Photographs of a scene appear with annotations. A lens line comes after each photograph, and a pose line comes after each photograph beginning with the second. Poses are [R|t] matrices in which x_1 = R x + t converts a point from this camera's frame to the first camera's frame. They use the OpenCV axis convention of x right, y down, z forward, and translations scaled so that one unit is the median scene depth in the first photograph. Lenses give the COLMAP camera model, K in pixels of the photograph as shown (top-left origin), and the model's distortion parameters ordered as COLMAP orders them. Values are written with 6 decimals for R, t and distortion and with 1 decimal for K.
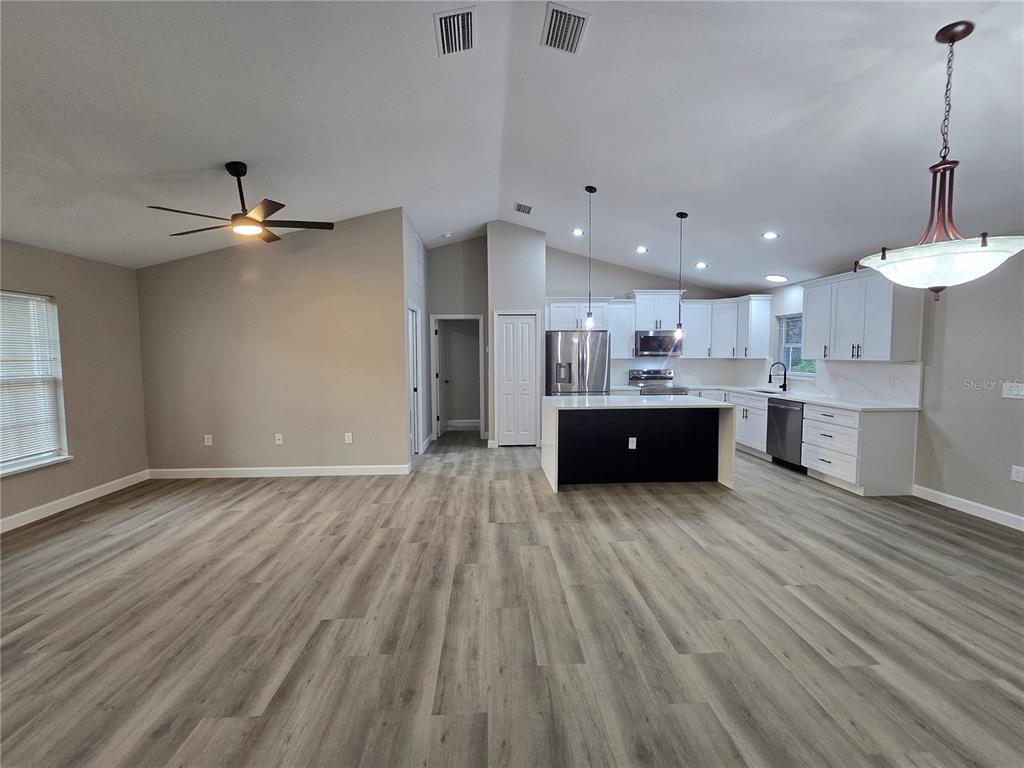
lens RADIAL K [[420.6, 0, 516.0], [0, 420.6, 382.3], [0, 0, 1]] dist [-0.005343, 0.000250]
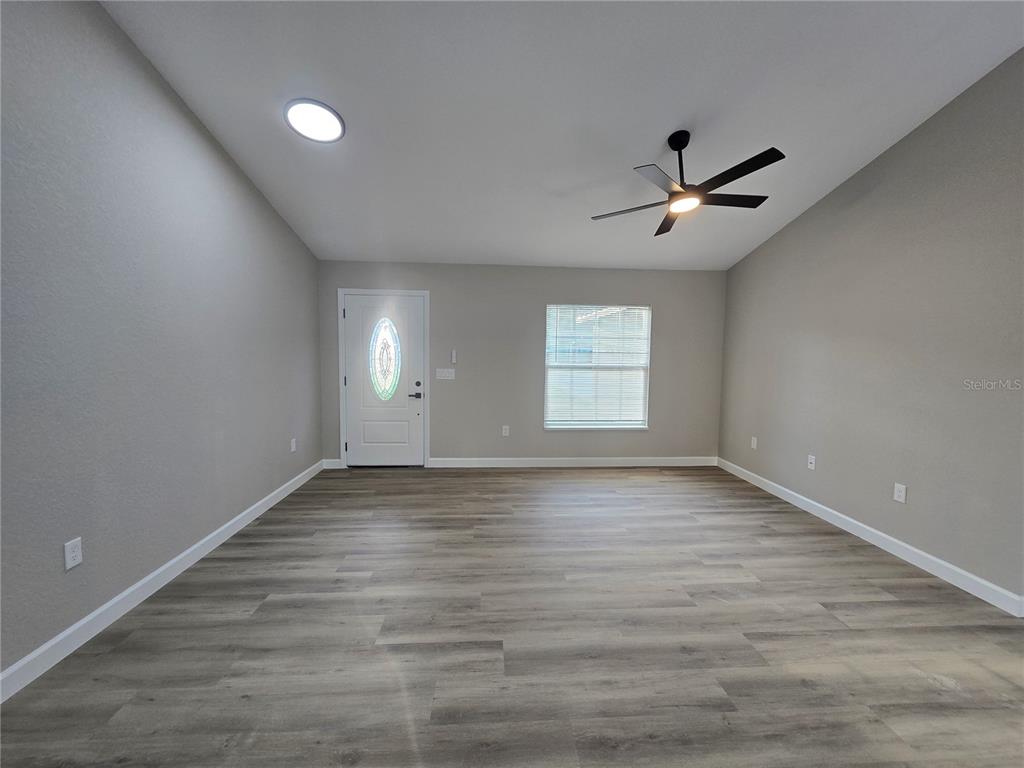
lens RADIAL K [[420.6, 0, 511.3], [0, 420.6, 382.2], [0, 0, 1]] dist [-0.005343, 0.000250]
pose [[0.000270, 0.079019, -0.996873, 0.245610], [-0.079417, 0.993726, 0.078748, -0.034161], [0.996841, 0.079147, 0.006544, 0.617194]]
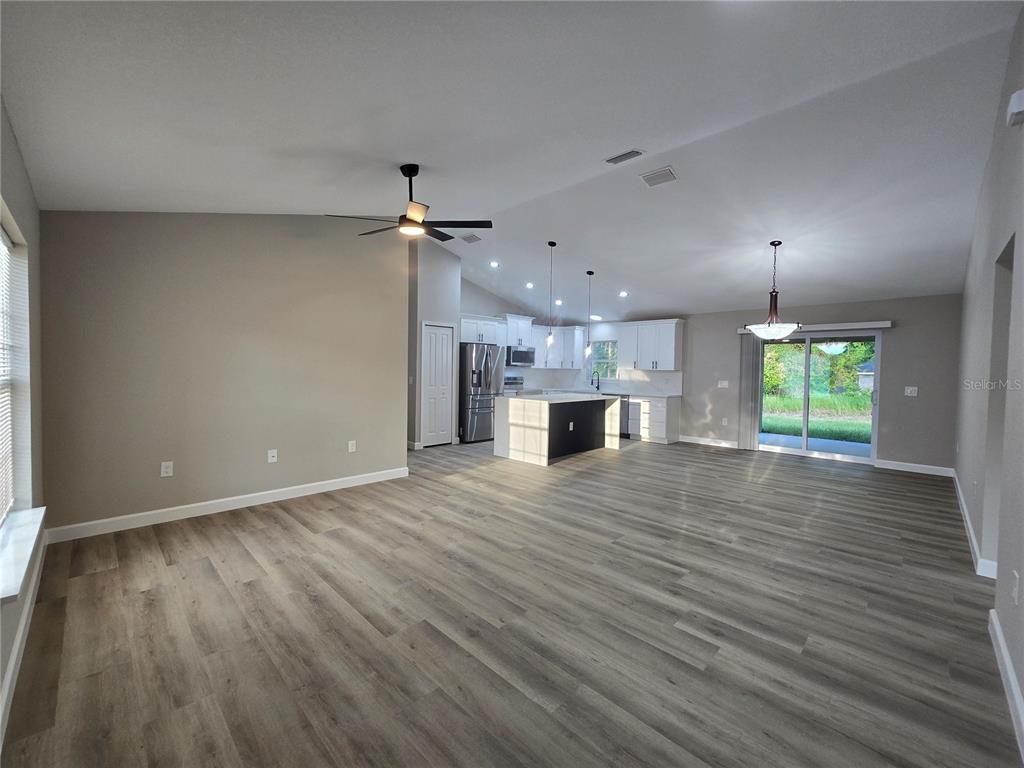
lens RADIAL K [[420.6, 0, 513.1], [0, 420.6, 381.1], [0, 0, 1]] dist [-0.005343, 0.000250]
pose [[0.744769, -0.003390, 0.667314, -1.057272], [0.025307, 0.999411, -0.023168, 0.026659], [-0.666842, 0.034142, 0.744416, 0.089327]]
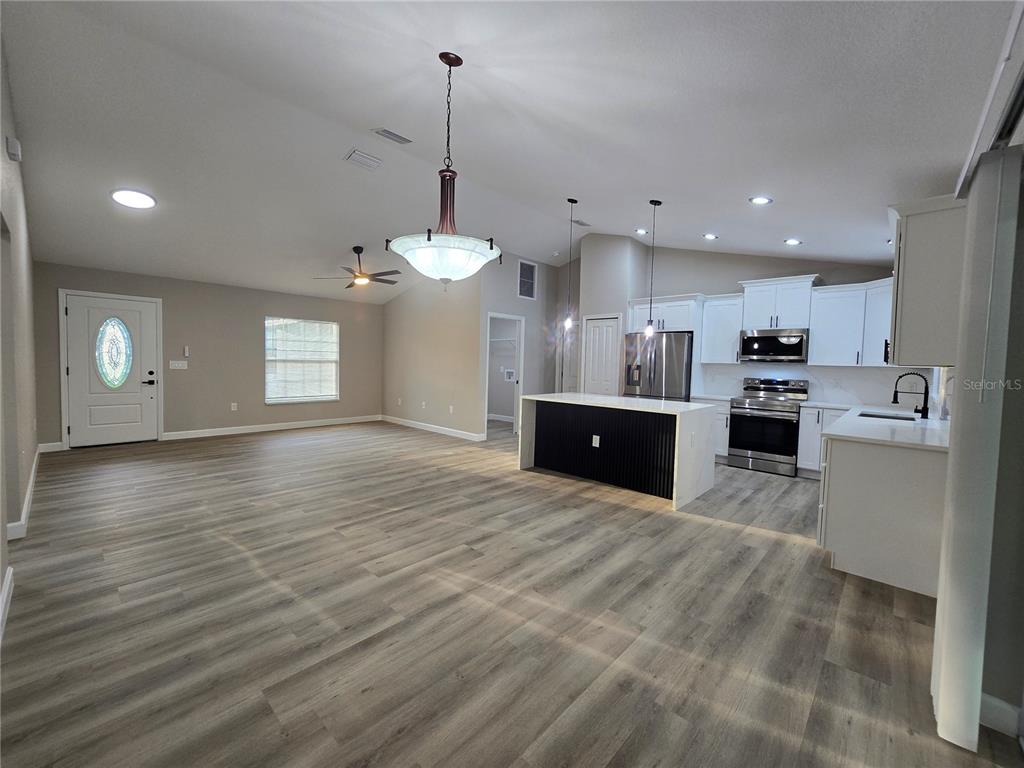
lens RADIAL K [[420.6, 0, 514.5], [0, 420.6, 384.6], [0, 0, 1]] dist [-0.005343, 0.000250]
pose [[0.692364, 0.062467, -0.718839, 1.111712], [-0.077300, 0.996933, 0.012180, 0.017212], [0.717396, 0.047134, 0.695069, 0.200228]]
